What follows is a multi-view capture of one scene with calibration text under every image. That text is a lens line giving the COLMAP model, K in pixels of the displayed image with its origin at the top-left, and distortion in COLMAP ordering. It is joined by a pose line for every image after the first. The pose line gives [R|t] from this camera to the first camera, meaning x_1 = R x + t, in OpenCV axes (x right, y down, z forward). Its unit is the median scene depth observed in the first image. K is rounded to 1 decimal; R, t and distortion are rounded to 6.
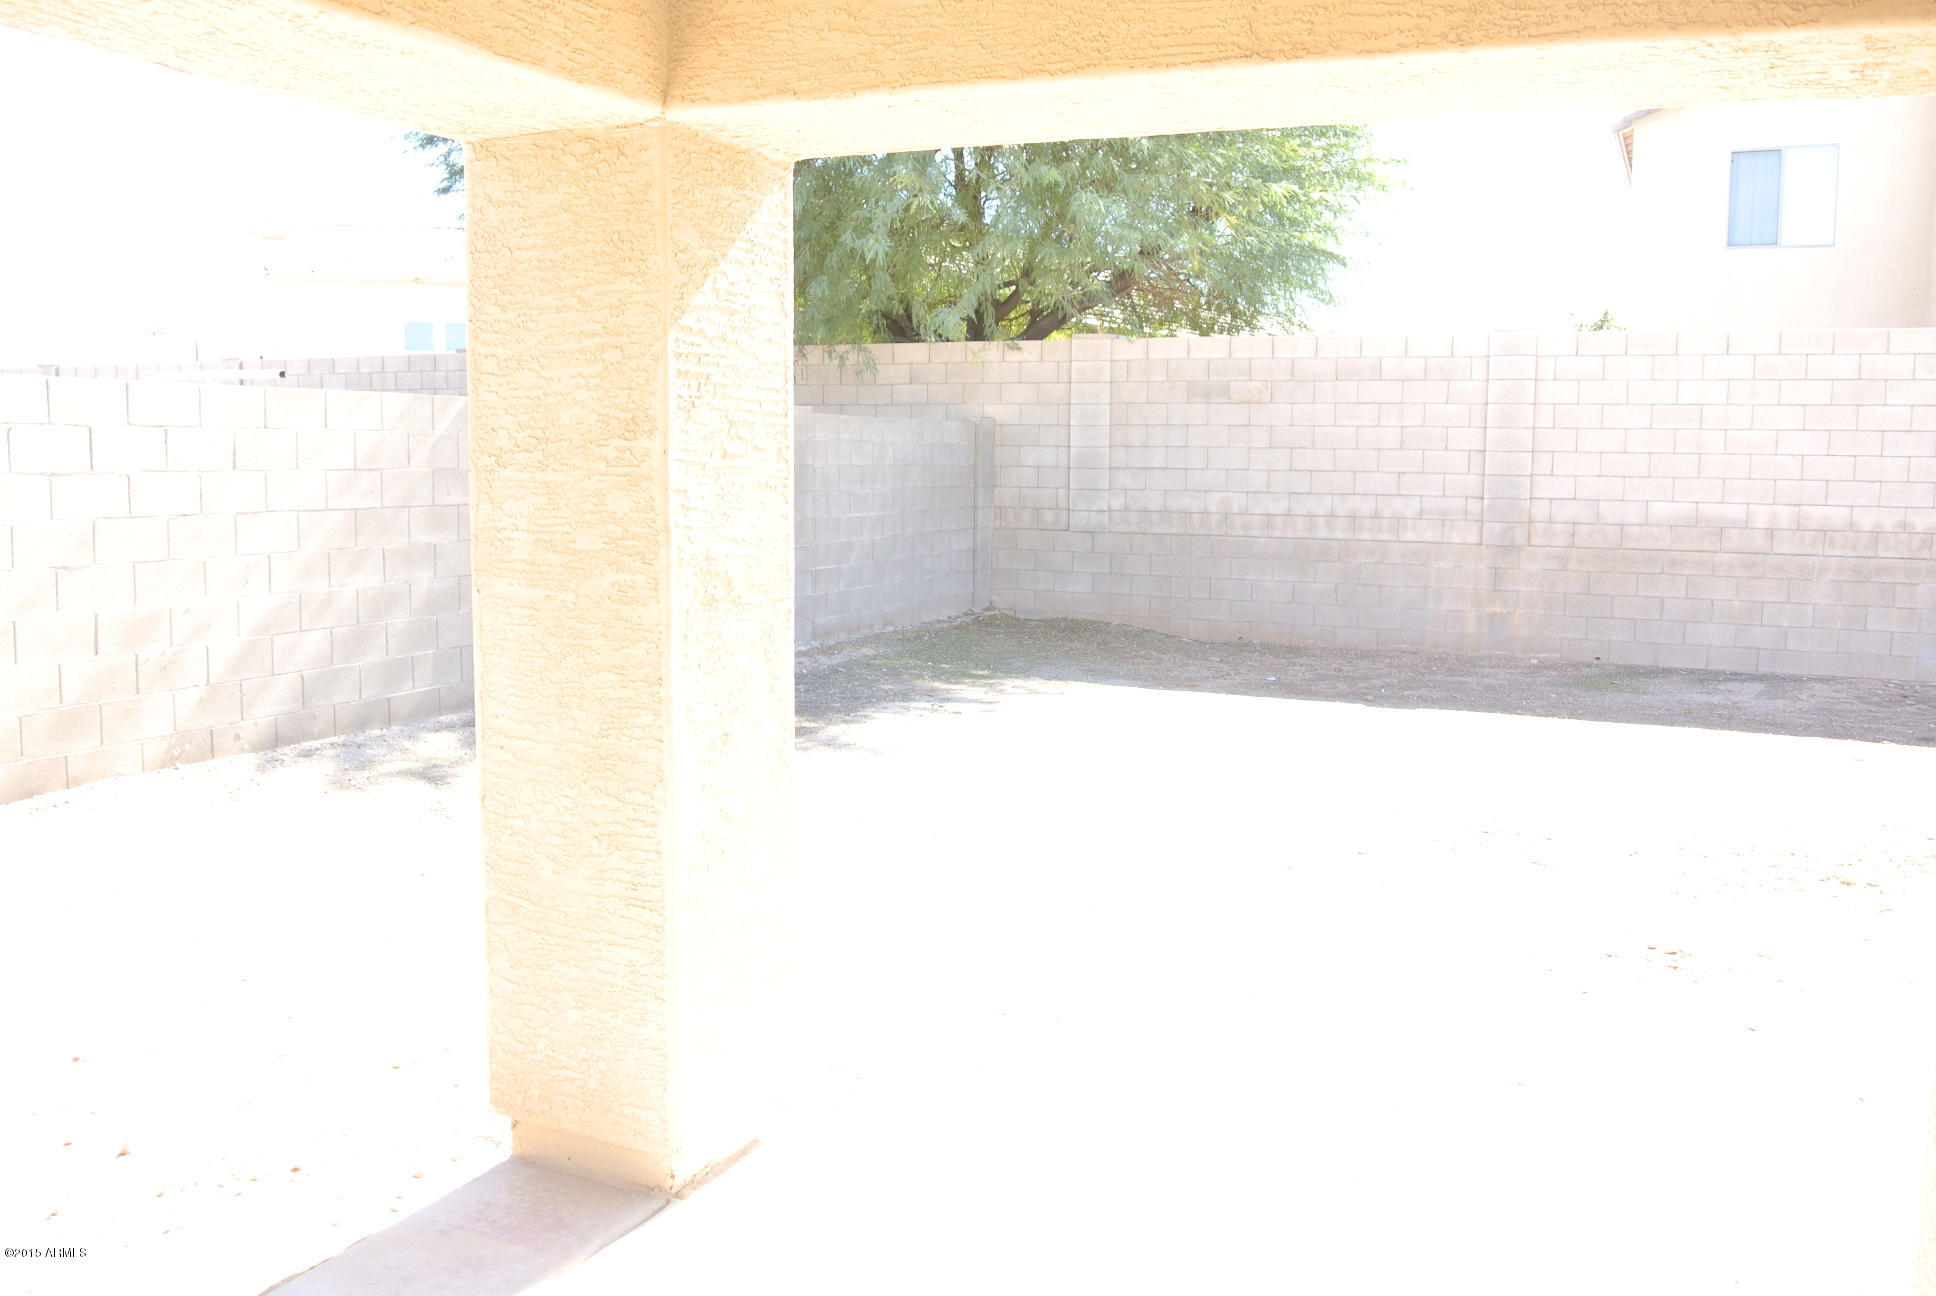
lens RADIAL K [[1654.7, 0, 969.2], [0, 1654.7, 647.7], [0, 0, 1]] dist [-0.071313, 0.034806]
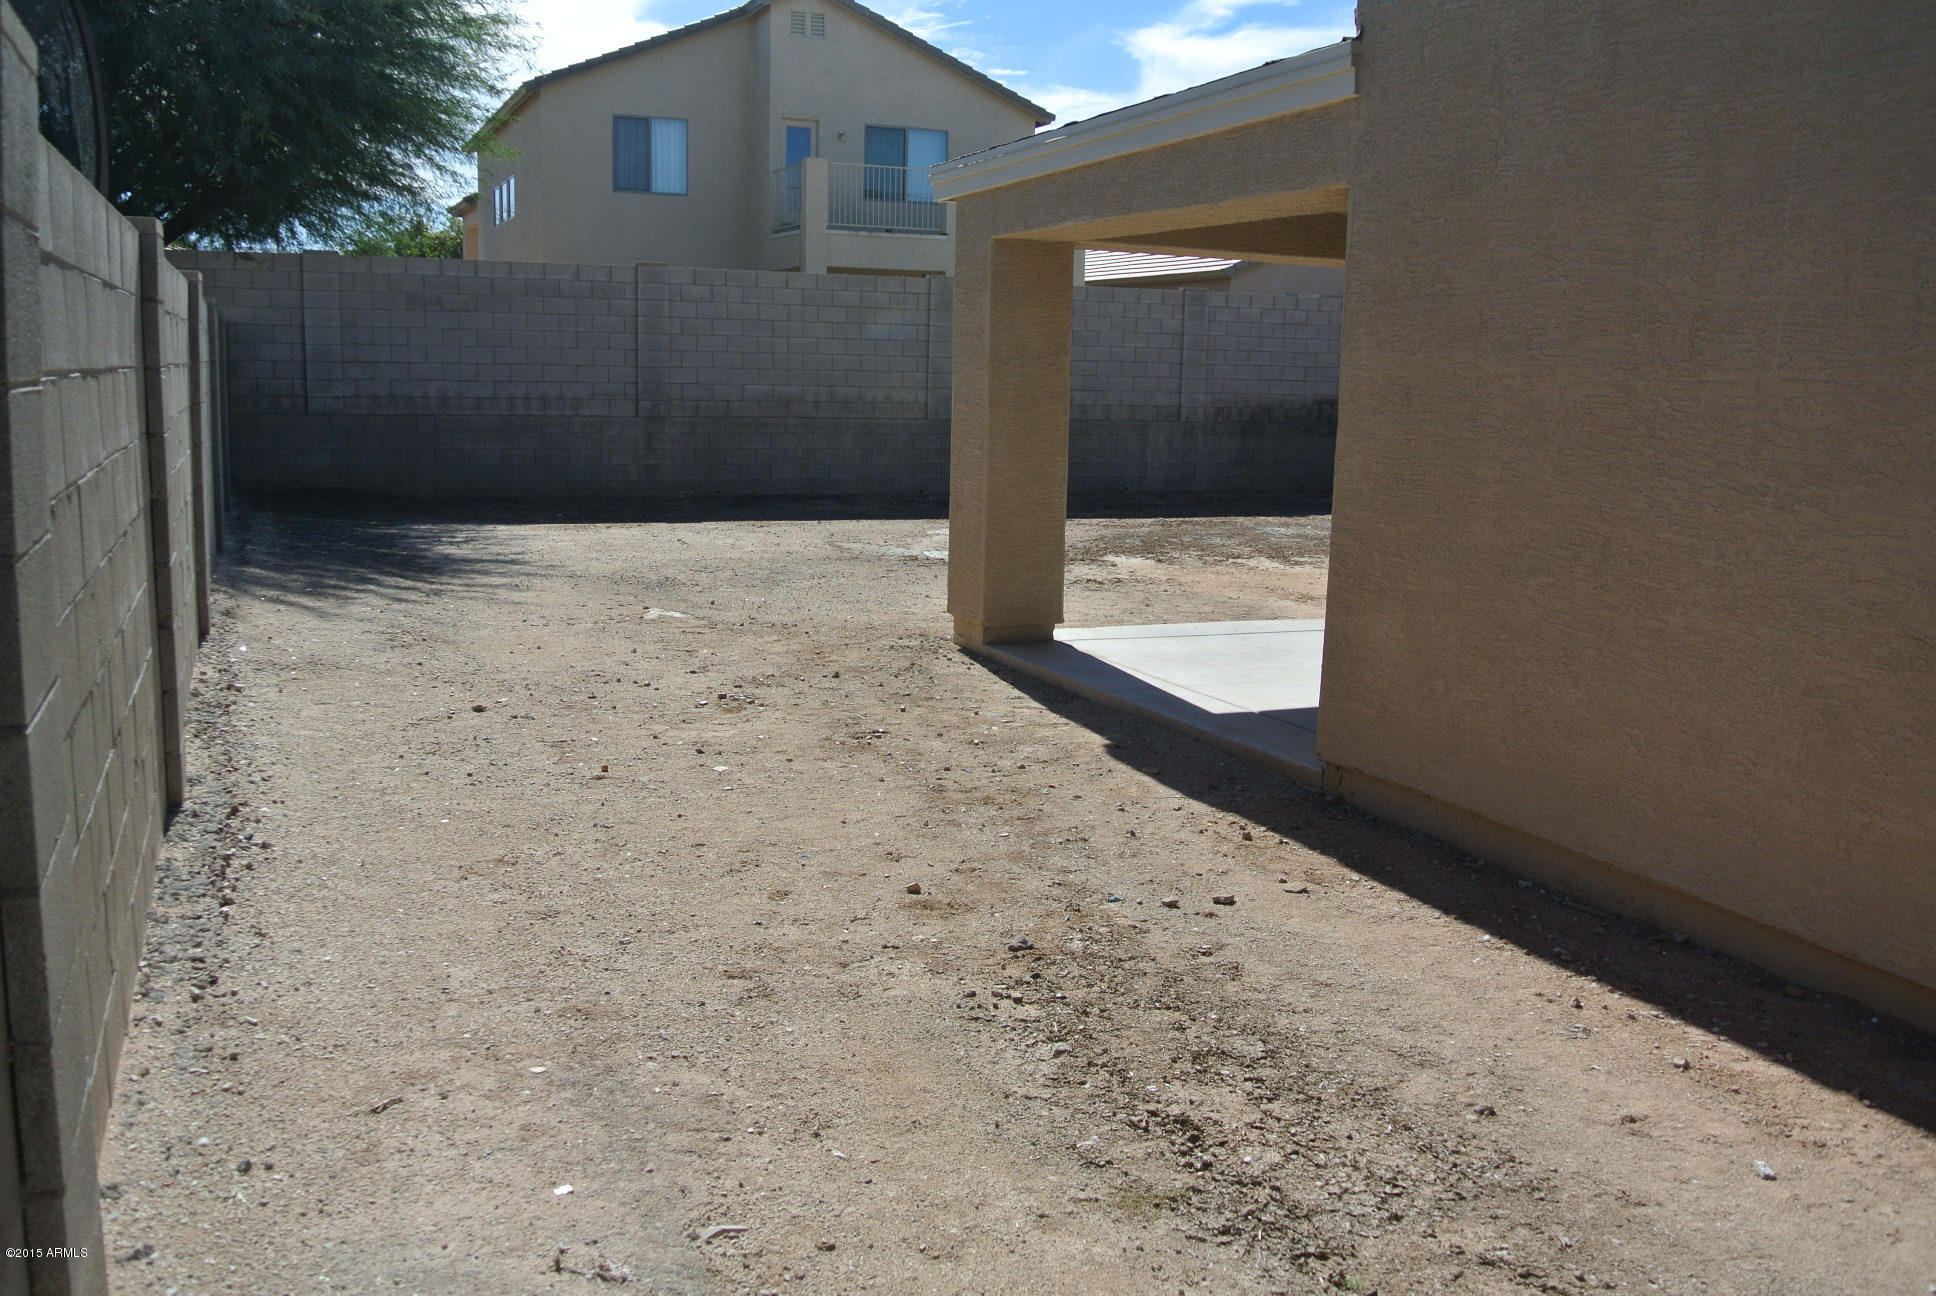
lens RADIAL K [[1654.7, 0, 969.1], [0, 1654.7, 642.1], [0, 0, 1]] dist [-0.071313, 0.034806]
pose [[0.681444, -0.114327, 0.722885, -0.529424], [0.069193, 0.993363, 0.091878, 0.019020], [-0.728592, -0.012591, 0.684832, -0.177278]]
